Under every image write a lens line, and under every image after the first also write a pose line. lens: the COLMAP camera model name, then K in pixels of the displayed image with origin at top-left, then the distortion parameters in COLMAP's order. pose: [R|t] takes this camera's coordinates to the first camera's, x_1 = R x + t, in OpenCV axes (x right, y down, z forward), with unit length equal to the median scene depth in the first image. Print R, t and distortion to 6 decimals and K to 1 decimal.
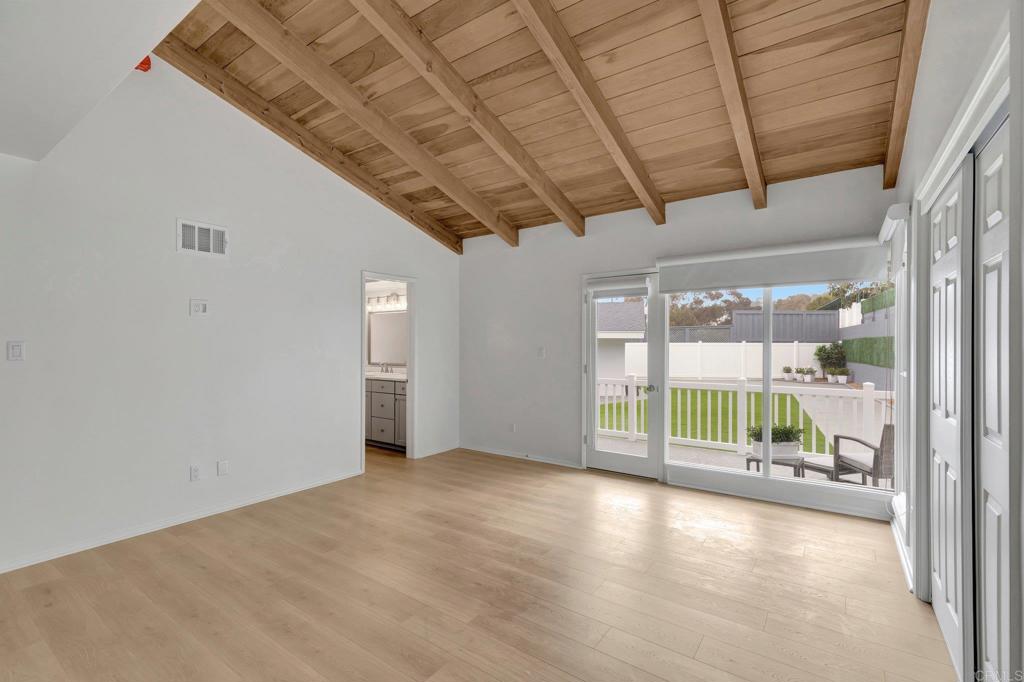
lens RADIAL K [[461.2, 0, 512.0], [0, 461.2, 341.0], [0, 0, 1]] dist [0.008997, -0.001673]
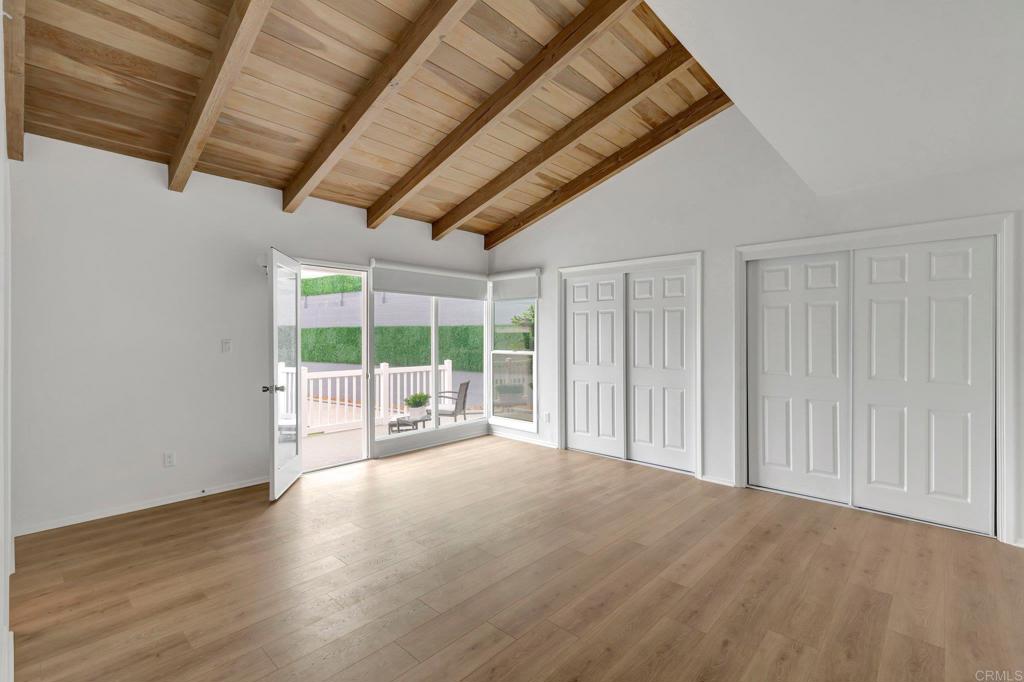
lens RADIAL K [[461.2, 0, 512.0], [0, 461.2, 341.0], [0, 0, 1]] dist [0.008997, -0.001673]
pose [[0.129504, -0.005396, 0.991564, -0.698848], [-0.012144, 0.999902, 0.007027, 0.005238], [-0.991505, -0.012951, 0.129426, 0.479523]]
